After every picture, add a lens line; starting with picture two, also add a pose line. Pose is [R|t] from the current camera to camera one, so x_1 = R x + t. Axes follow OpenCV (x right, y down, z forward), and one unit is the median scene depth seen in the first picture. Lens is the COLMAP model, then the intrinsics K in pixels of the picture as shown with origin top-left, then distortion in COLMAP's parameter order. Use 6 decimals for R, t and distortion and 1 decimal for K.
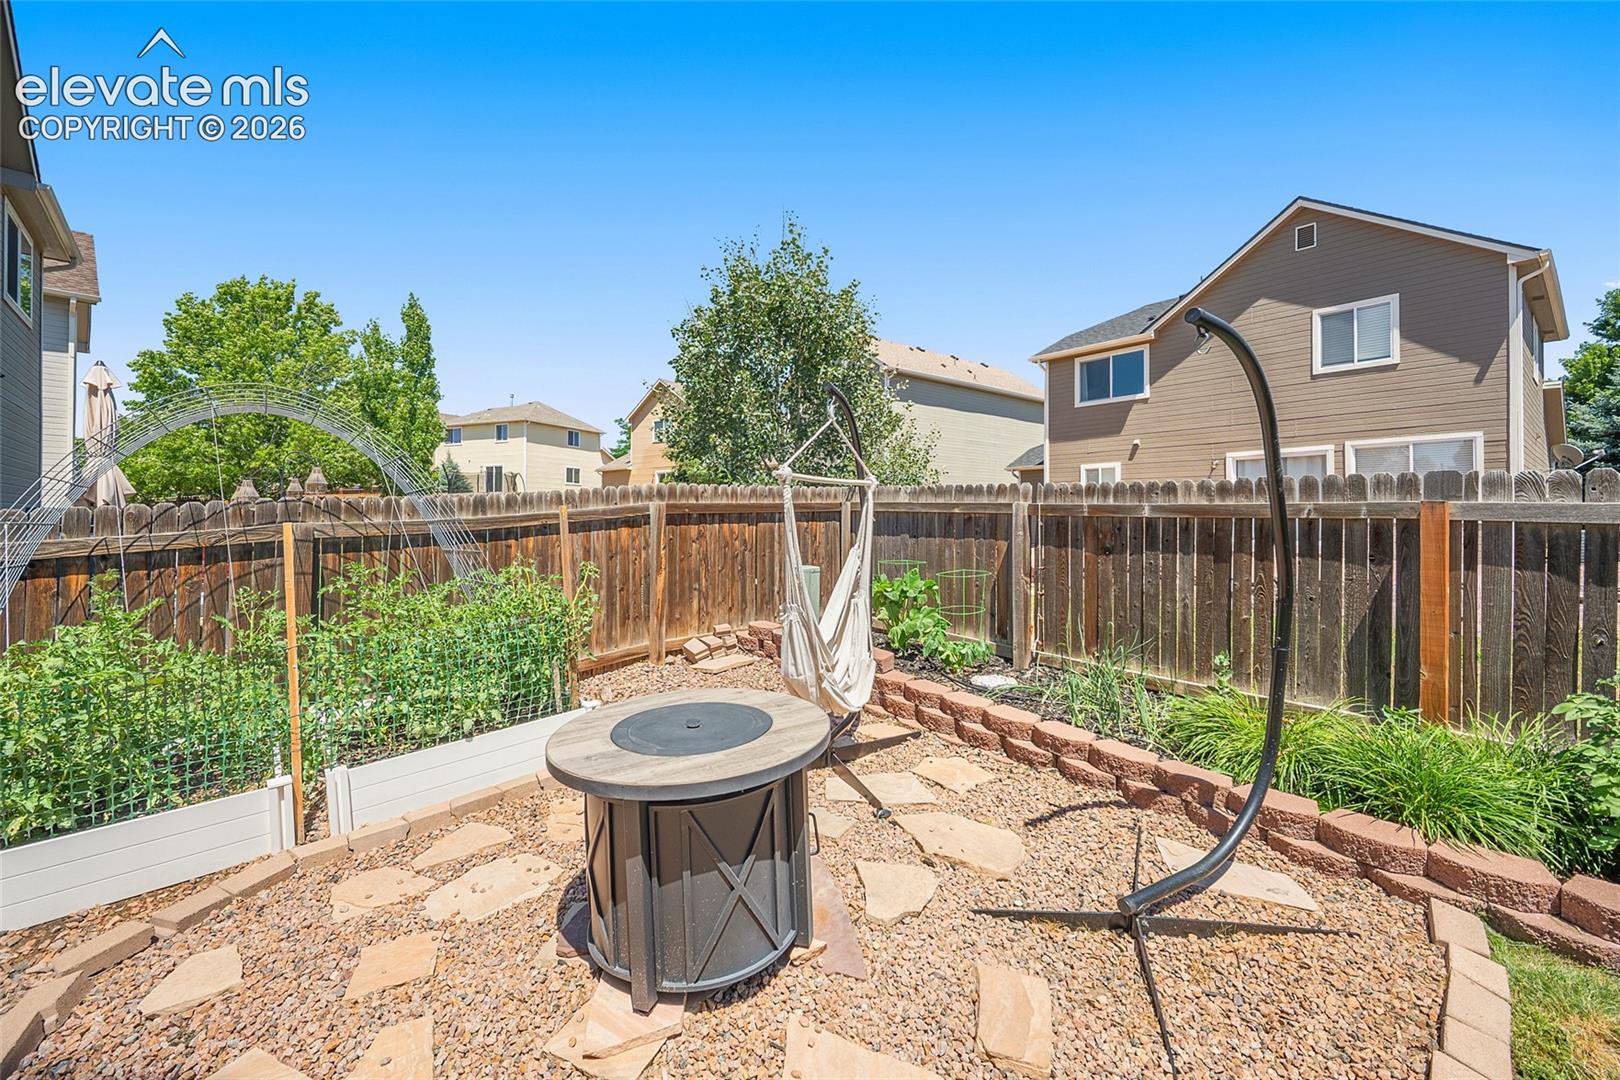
lens RADIAL K [[647.0, 0, 798.5], [0, 647.0, 508.7], [0, 0, 1]] dist [-0.002936, 0.000374]
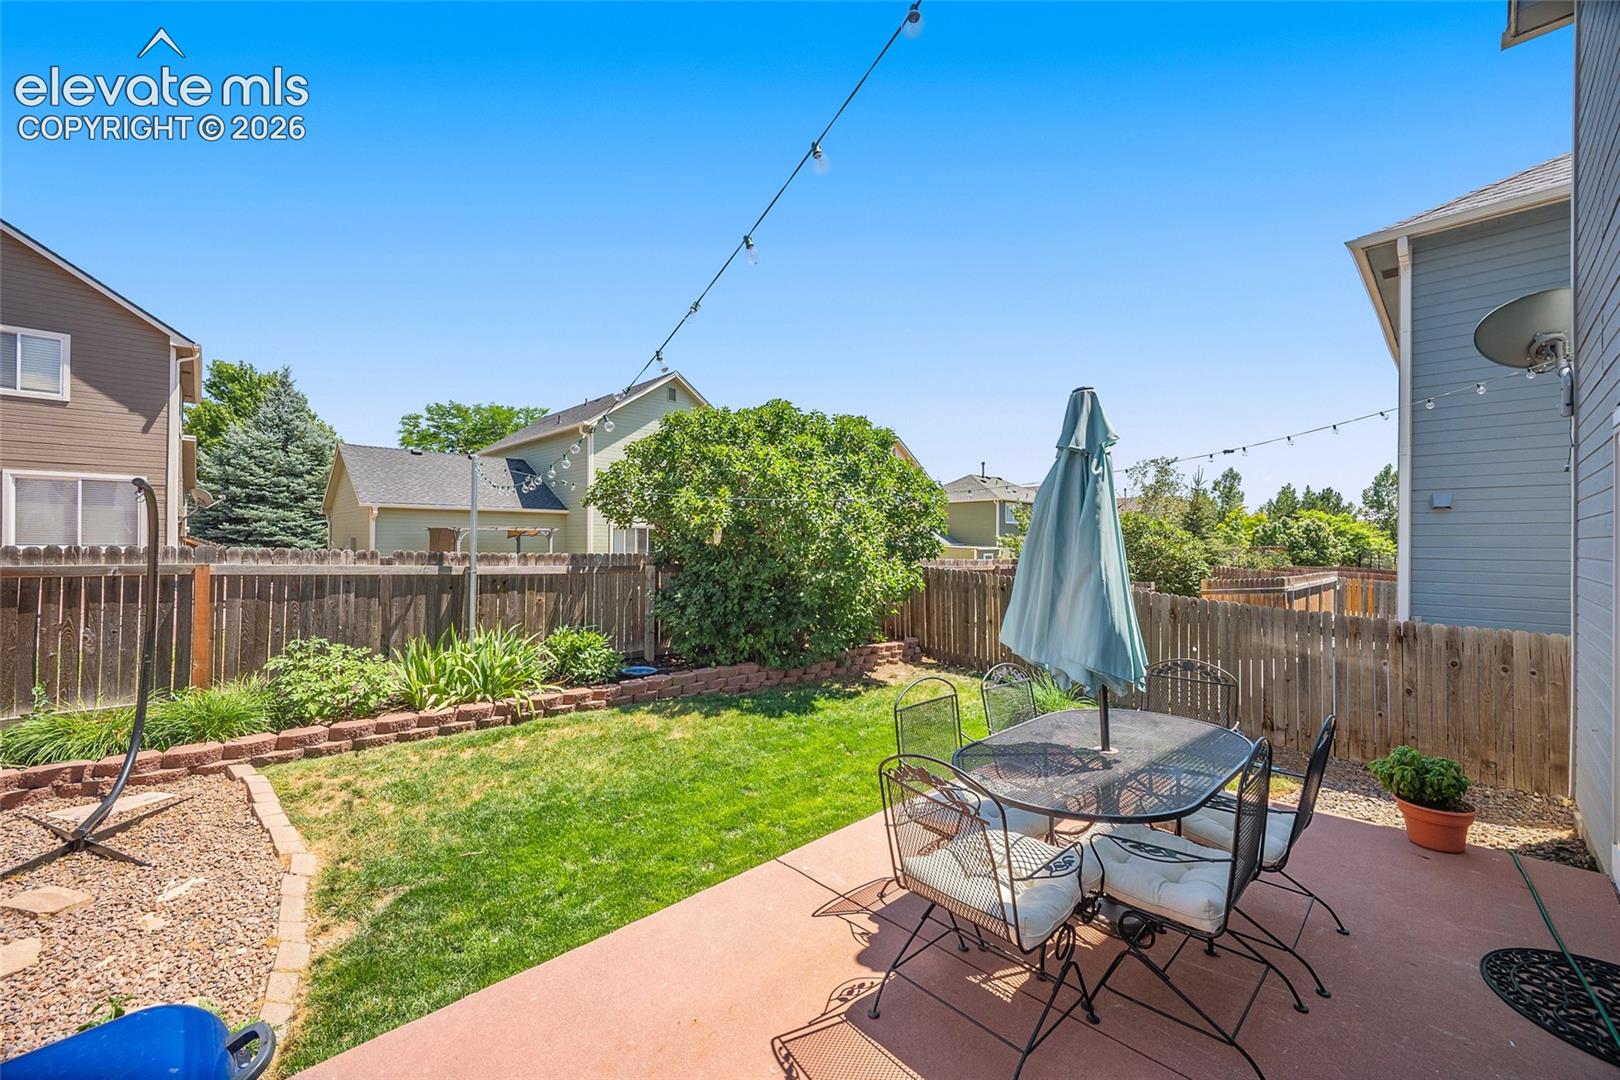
lens RADIAL K [[633.8, 0, 803.2], [0, 633.8, 541.3], [0, 0, 1]] dist [-0.002963, -0.000247]
pose [[-0.085859, -0.003765, 0.996300, -0.798394], [-0.021090, 0.999776, 0.001961, -0.105486], [-0.996084, -0.020844, -0.085920, -0.432763]]
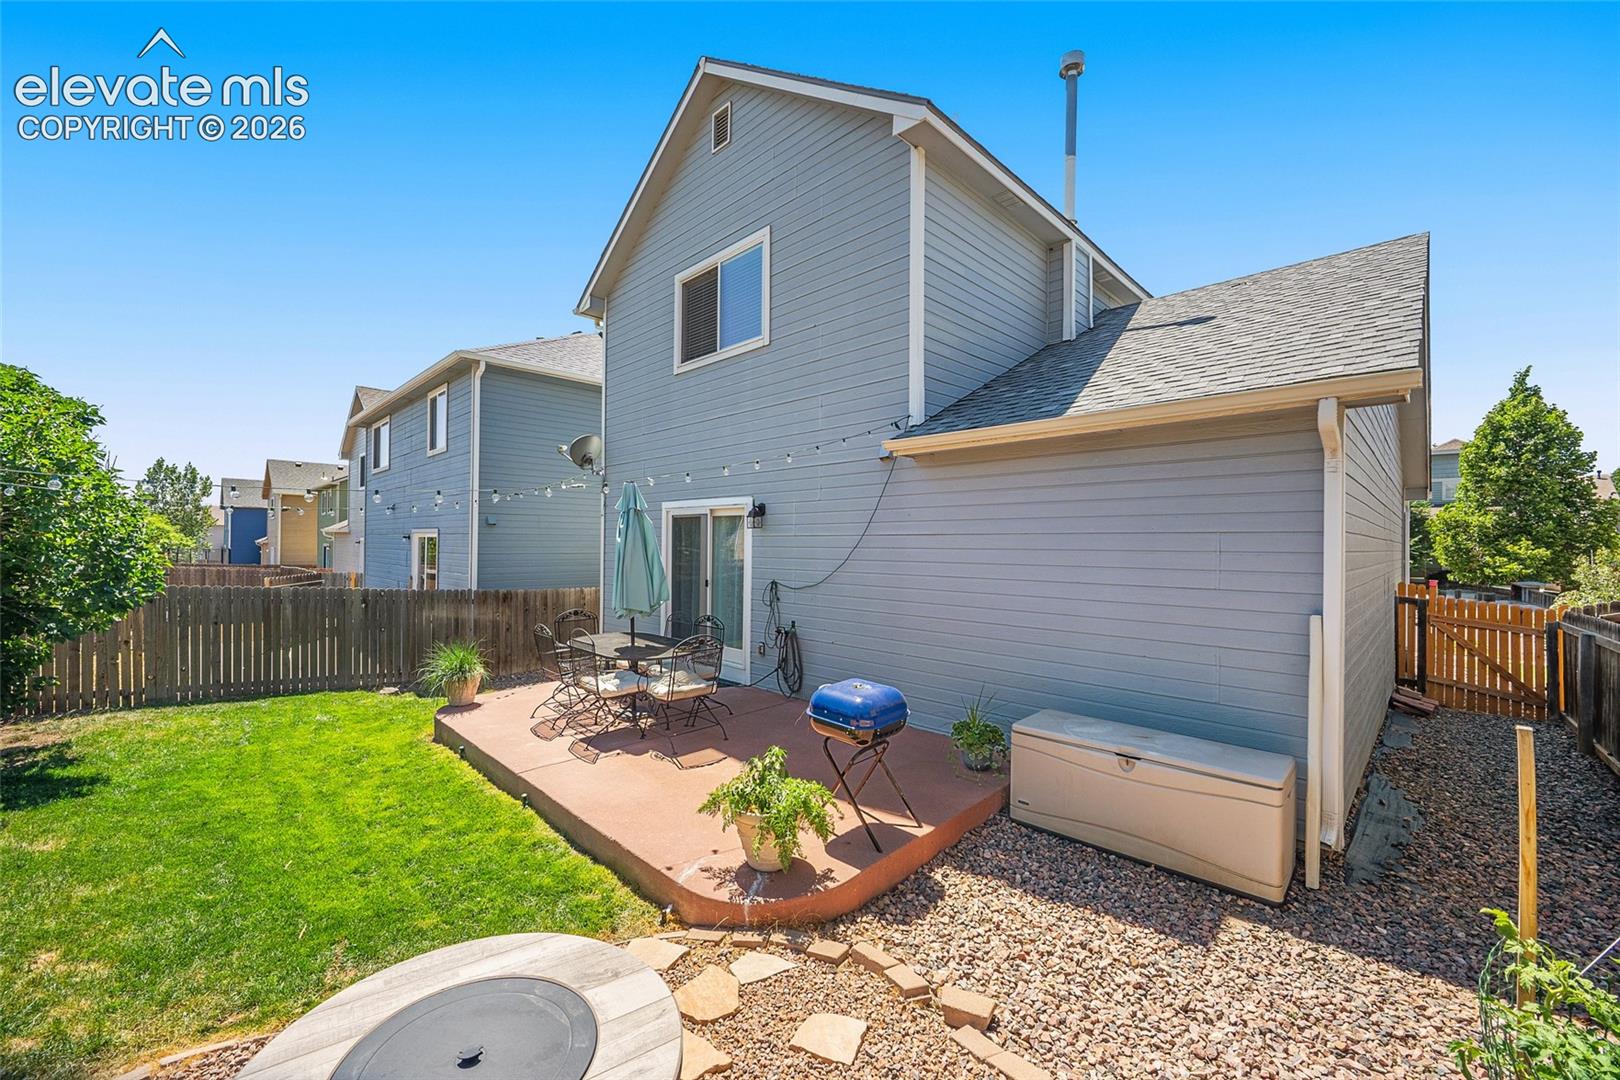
lens RADIAL K [[633.8, 0, 803.2], [0, 633.8, 541.3], [0, 0, 1]] dist [-0.002963, -0.000247]
pose [[-0.993777, -0.011450, -0.110801, -0.272728], [-0.009534, 0.999796, -0.017800, -0.111755], [0.110982, -0.016633, -0.993683, 1.056940]]
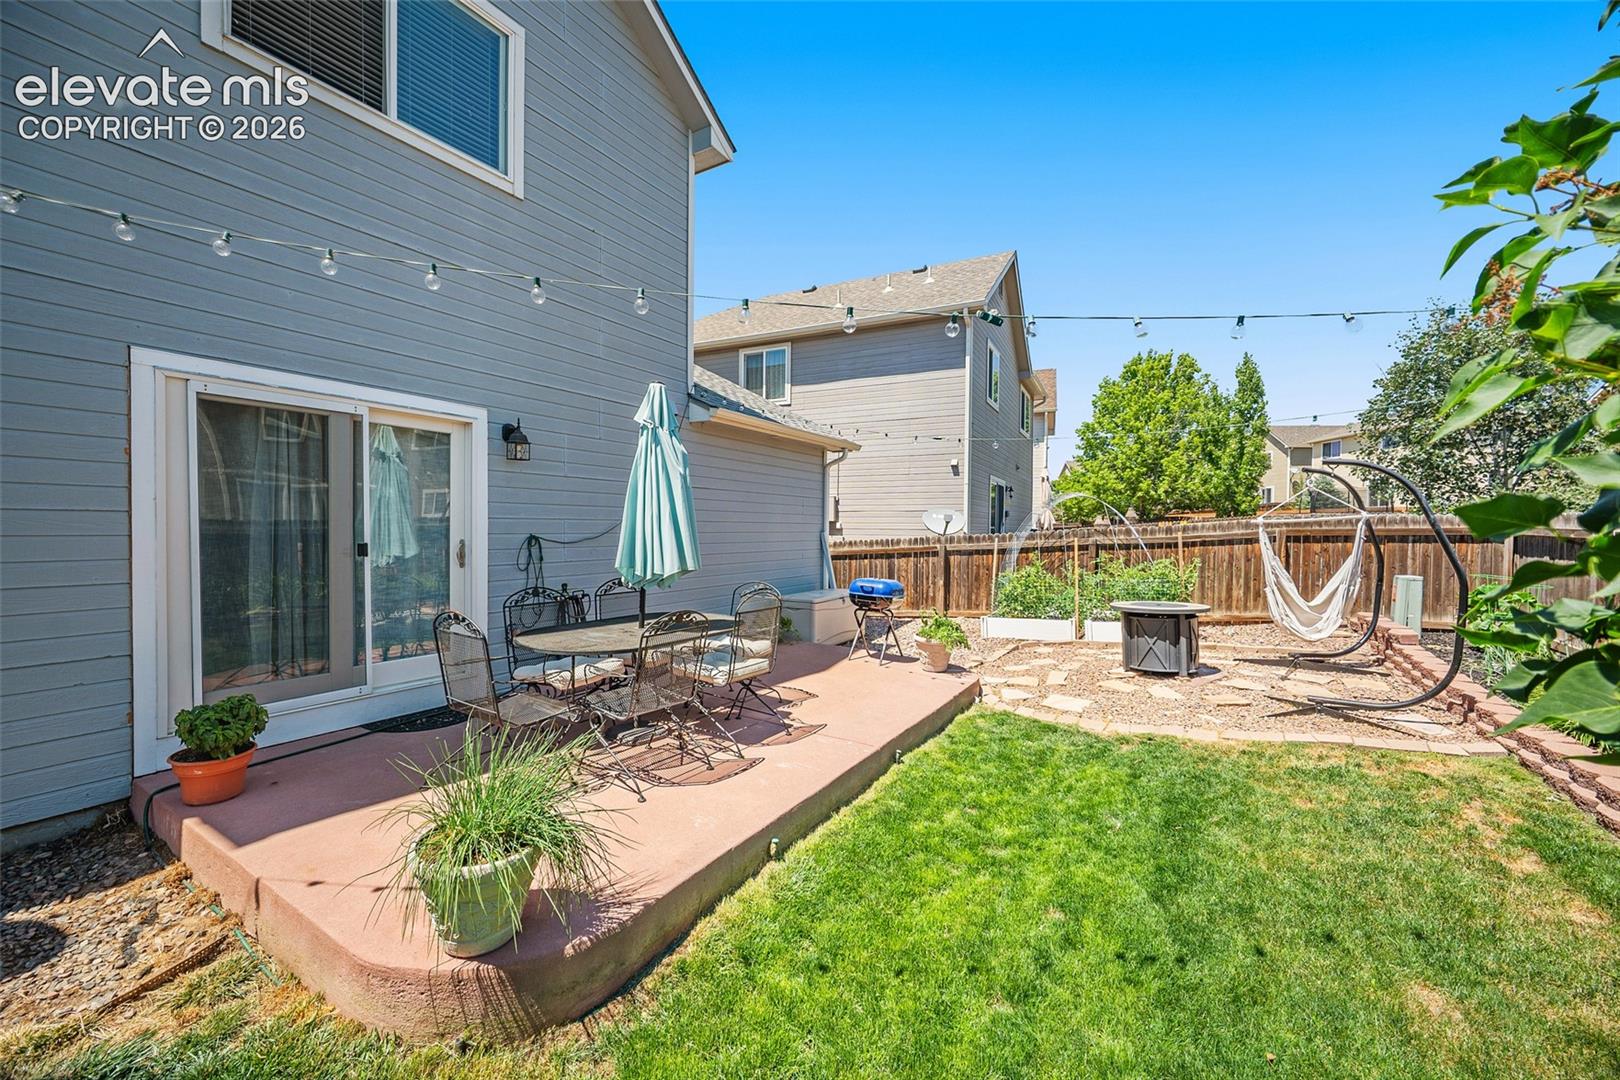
lens RADIAL K [[633.8, 0, 803.2], [0, 633.8, 541.3], [0, 0, 1]] dist [-0.002963, -0.000247]
pose [[0.341616, 0.021069, -0.939604, 1.337560], [0.003741, 0.999710, 0.023777, -0.032066], [0.939832, -0.011637, 0.341438, -1.050060]]
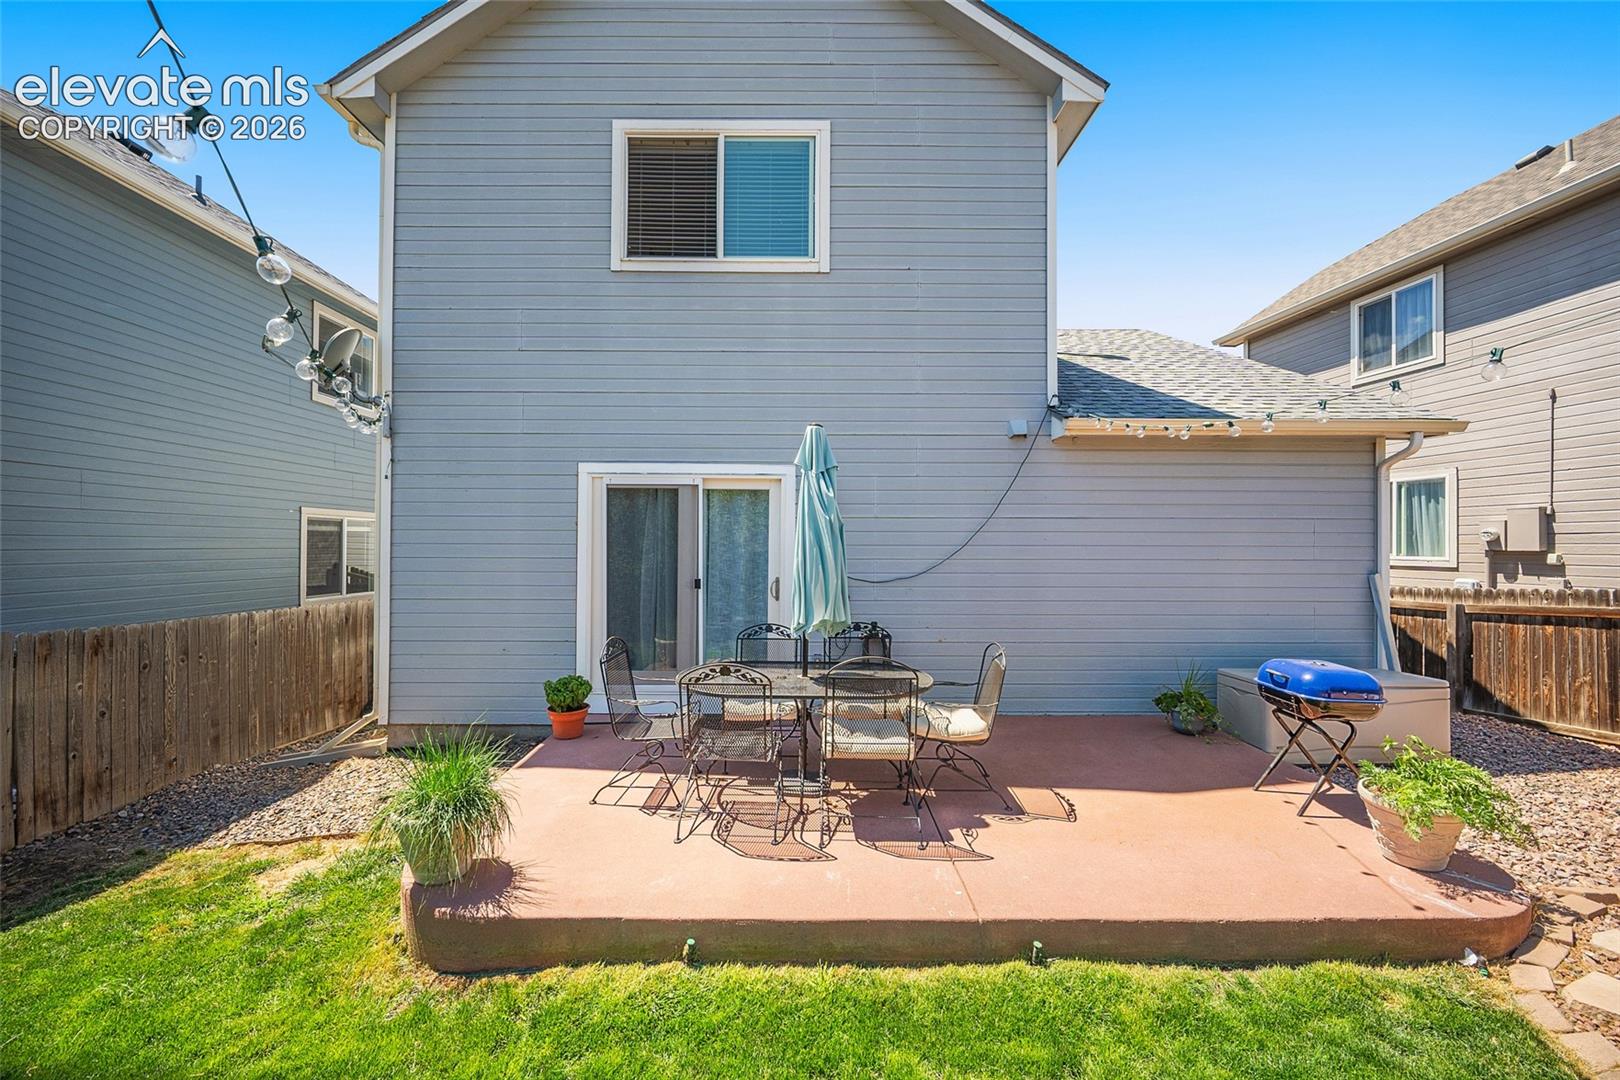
lens RADIAL K [[633.8, 0, 803.2], [0, 633.8, 541.3], [0, 0, 1]] dist [-0.002963, -0.000247]
pose [[-0.616691, -0.010572, -0.787135, 1.016722], [0.004379, 0.999848, -0.016860, -0.073647], [0.787193, -0.013844, -0.616551, -0.150002]]
